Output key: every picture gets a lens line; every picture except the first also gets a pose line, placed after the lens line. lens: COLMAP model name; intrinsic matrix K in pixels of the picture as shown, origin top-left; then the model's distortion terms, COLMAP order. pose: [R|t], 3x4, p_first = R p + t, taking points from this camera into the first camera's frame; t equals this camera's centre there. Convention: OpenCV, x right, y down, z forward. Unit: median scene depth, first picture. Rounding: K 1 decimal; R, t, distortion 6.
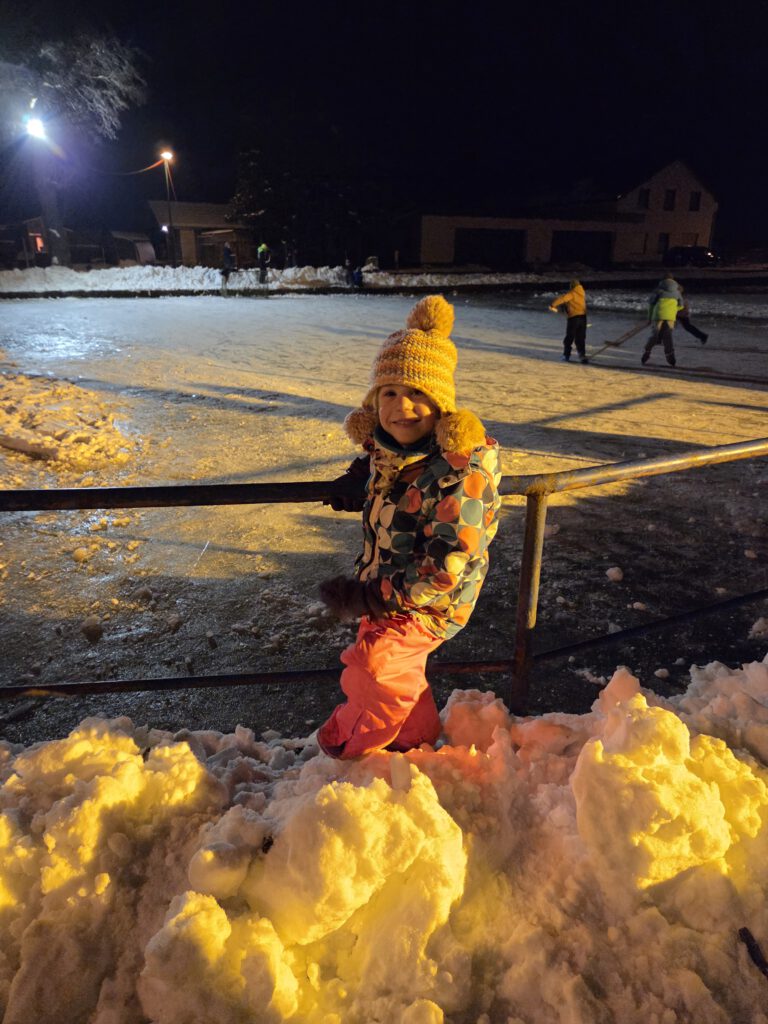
lens RADIAL K [[693.3, 0, 384.0], [0, 693.3, 512.0], [0, 0, 1]] dist [0.072406, -0.079196]
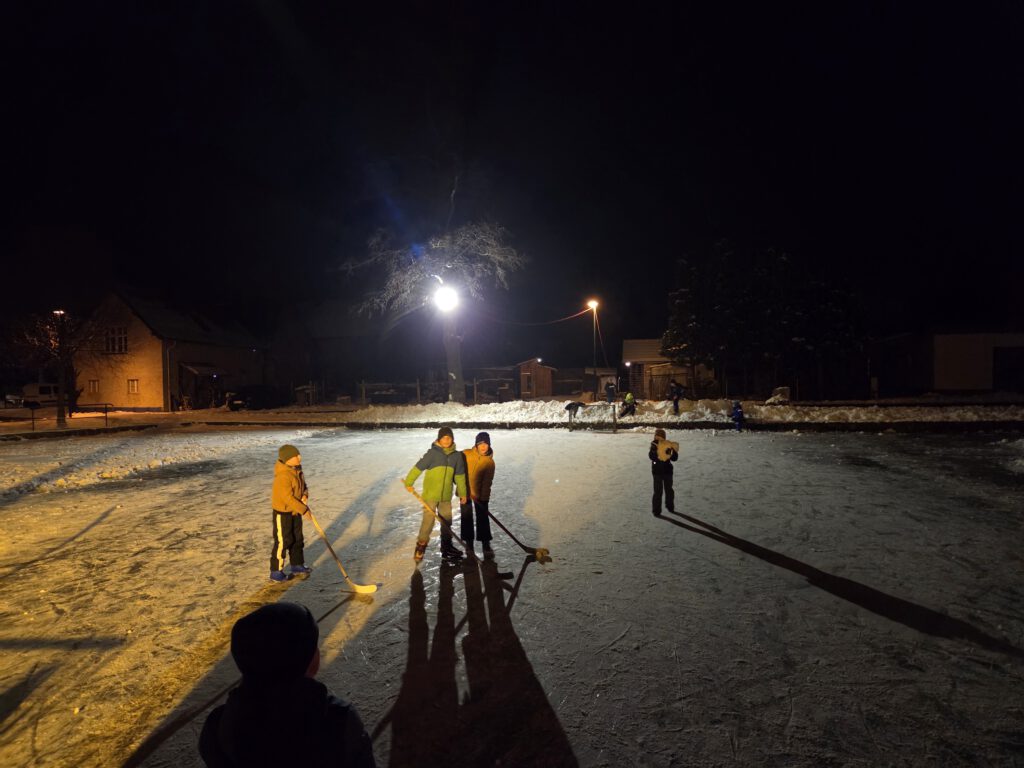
lens RADIAL K [[677.5, 0, 501.0], [0, 677.5, 400.3], [0, 0, 1]] dist [0.093696, -0.076846]
pose [[0.728571, 0.001574, -0.684968, 0.342551], [-0.217186, 0.948929, -0.228832, -0.101495], [0.649626, 0.315486, 0.691704, 0.247447]]
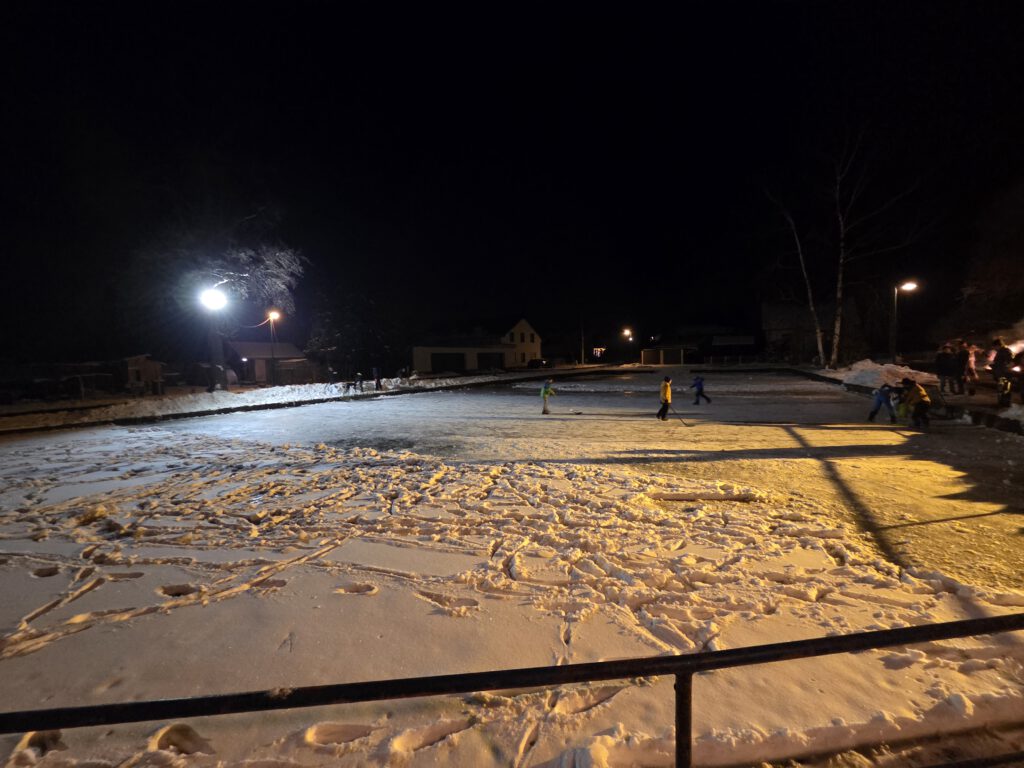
lens RADIAL K [[420.5, 0, 516.5], [0, 420.5, 382.1], [0, 0, 1]] dist [0.002584, 0.000920]
pose [[0.880306, -0.060658, 0.470512, -0.314268], [0.199653, 0.947055, -0.251448, -0.044032], [-0.430349, 0.315290, 0.845809, 0.061772]]
